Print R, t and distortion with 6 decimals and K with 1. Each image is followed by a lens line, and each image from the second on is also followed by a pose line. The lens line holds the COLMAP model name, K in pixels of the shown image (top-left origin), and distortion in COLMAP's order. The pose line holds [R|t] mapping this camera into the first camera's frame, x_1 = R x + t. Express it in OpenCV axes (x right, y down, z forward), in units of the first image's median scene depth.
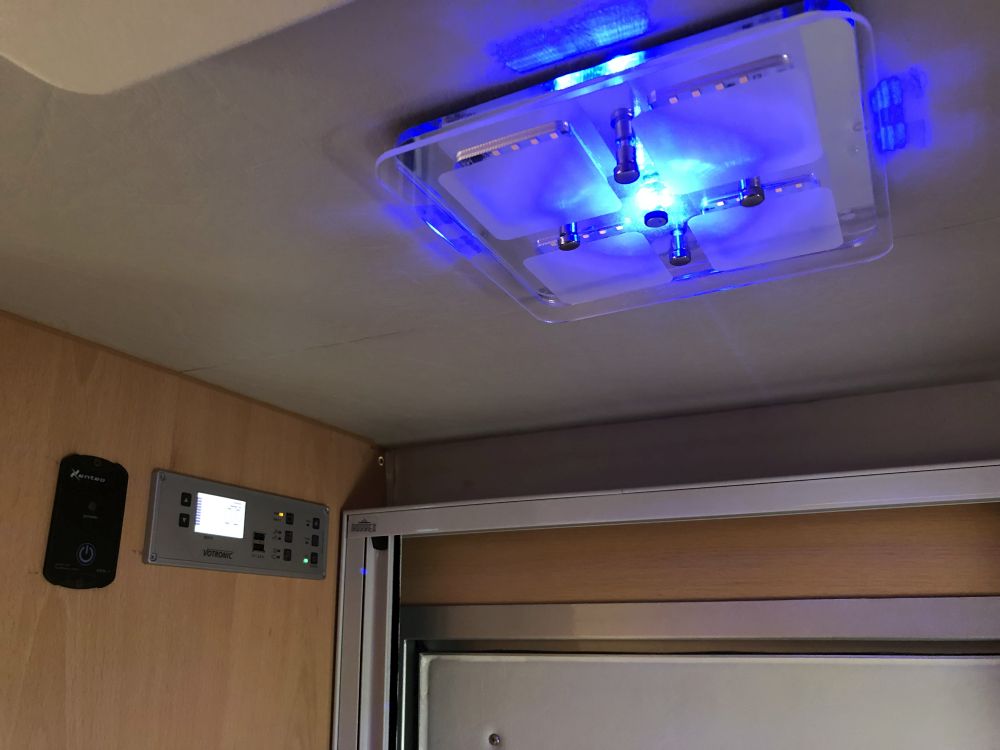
lens RADIAL K [[822.4, 0, 502.1], [0, 822.4, 371.6], [0, 0, 1]] dist [0.003469, -0.004404]
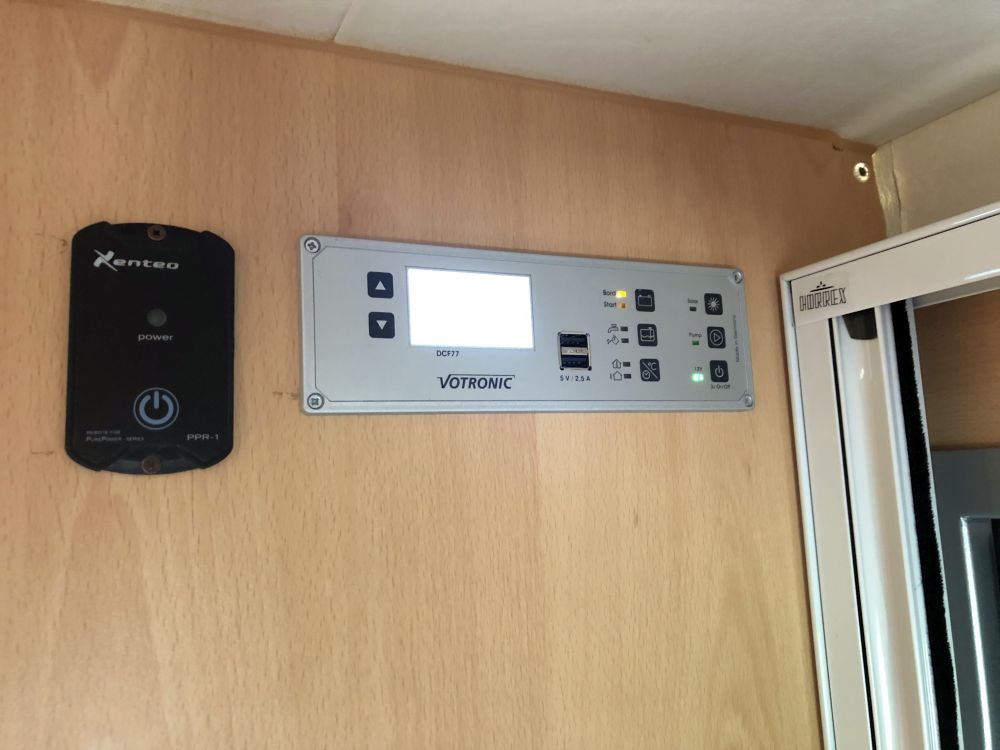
lens RADIAL K [[822.4, 0, 502.1], [0, 822.4, 371.6], [0, 0, 1]] dist [0.003469, -0.004404]
pose [[0.762642, -0.109856, -0.637424, -0.009537], [0.235644, 0.964936, 0.115634, 0.151987], [0.602370, -0.238392, 0.761787, 0.592523]]
